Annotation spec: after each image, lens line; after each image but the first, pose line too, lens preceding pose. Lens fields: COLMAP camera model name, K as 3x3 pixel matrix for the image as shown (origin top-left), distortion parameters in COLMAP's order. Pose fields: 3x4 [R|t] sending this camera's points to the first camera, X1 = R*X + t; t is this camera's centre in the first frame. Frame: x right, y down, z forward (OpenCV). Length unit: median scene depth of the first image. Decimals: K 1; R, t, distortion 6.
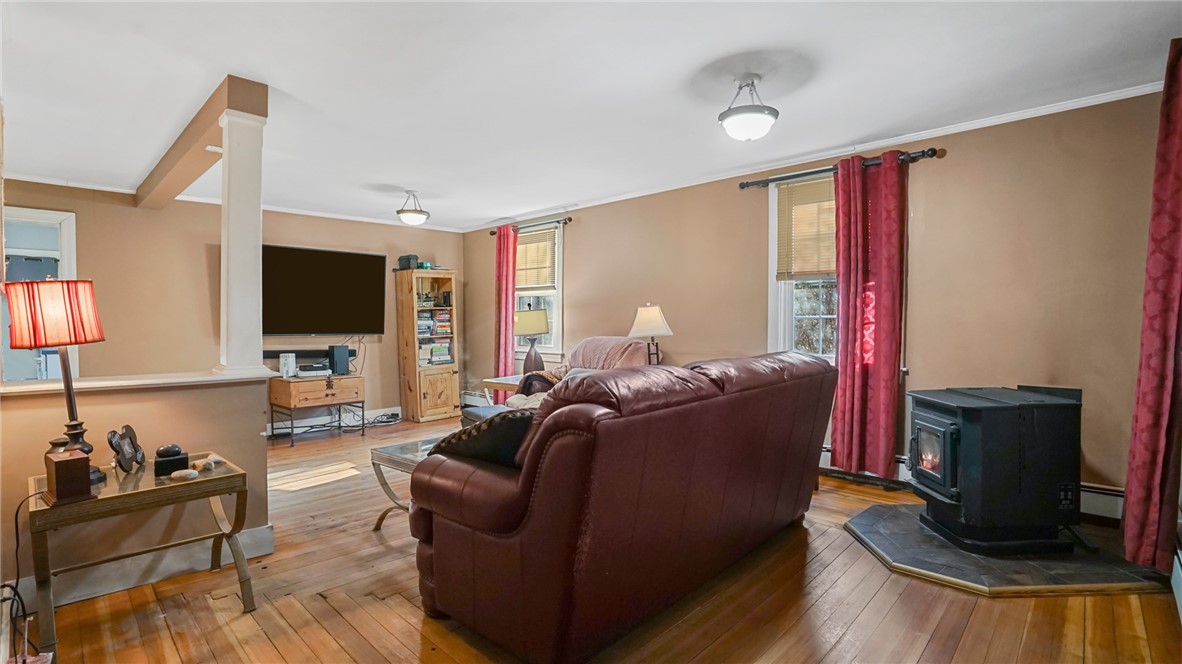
lens RADIAL K [[539.1, 0, 591.0], [0, 539.1, 332.0], [0, 0, 1]] dist [-0.038875, 0.000276]
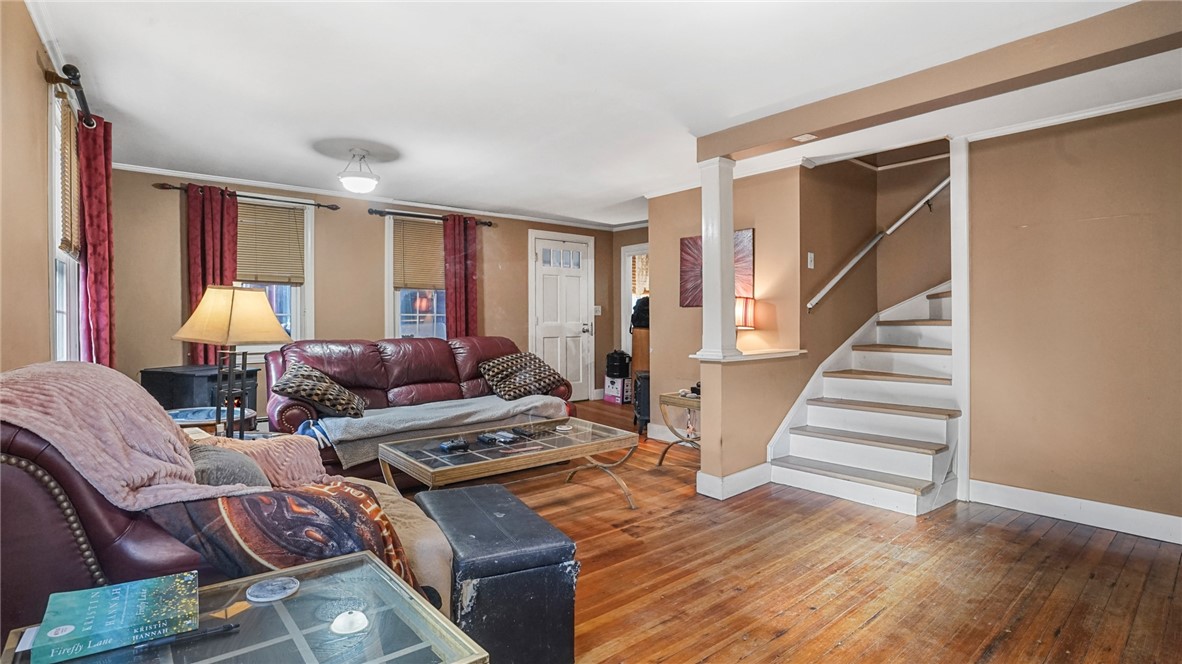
lens RADIAL K [[556.7, 0, 597.6], [0, 556.7, 332.0], [0, 0, 1]] dist [-0.034387, 0.000479]
pose [[-0.993268, -0.000299, 0.115837, -0.351423], [0.004464, 0.999155, 0.040858, -0.023226], [-0.115751, 0.041100, -0.992428, 1.616105]]
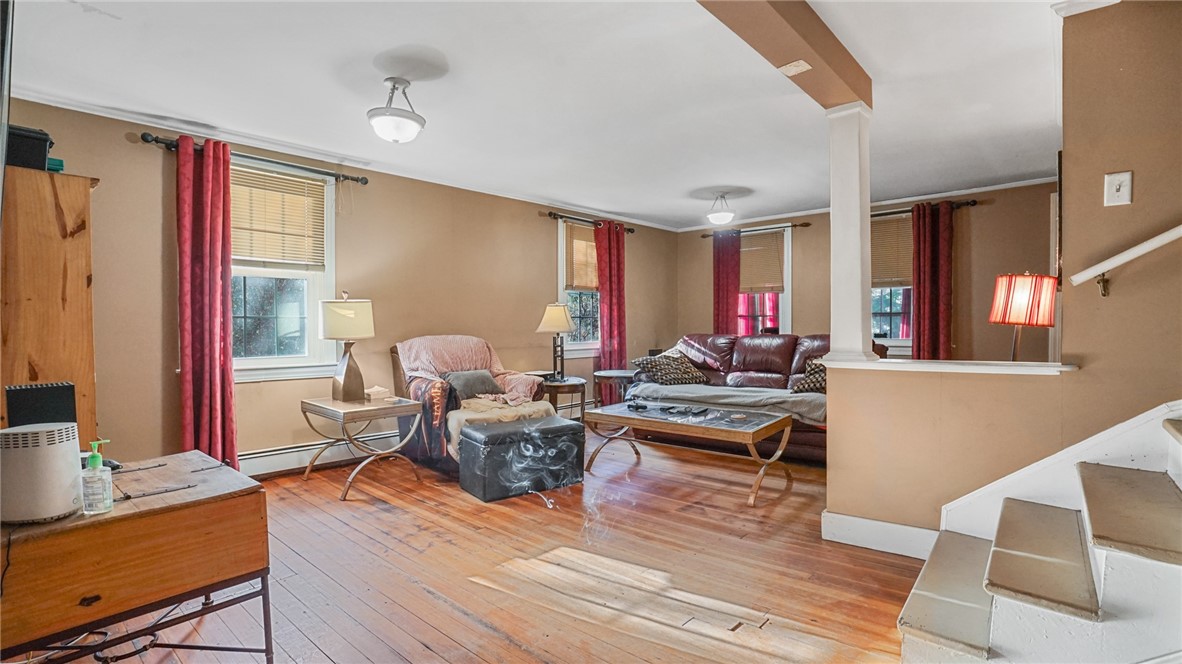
lens RADIAL K [[556.7, 0, 597.6], [0, 556.7, 332.0], [0, 0, 1]] dist [-0.034387, 0.000479]
pose [[-0.028068, -0.007683, 0.999576, -1.149780], [0.032449, 0.999436, 0.008594, 0.002181], [-0.999079, 0.032677, -0.027803, 1.017894]]
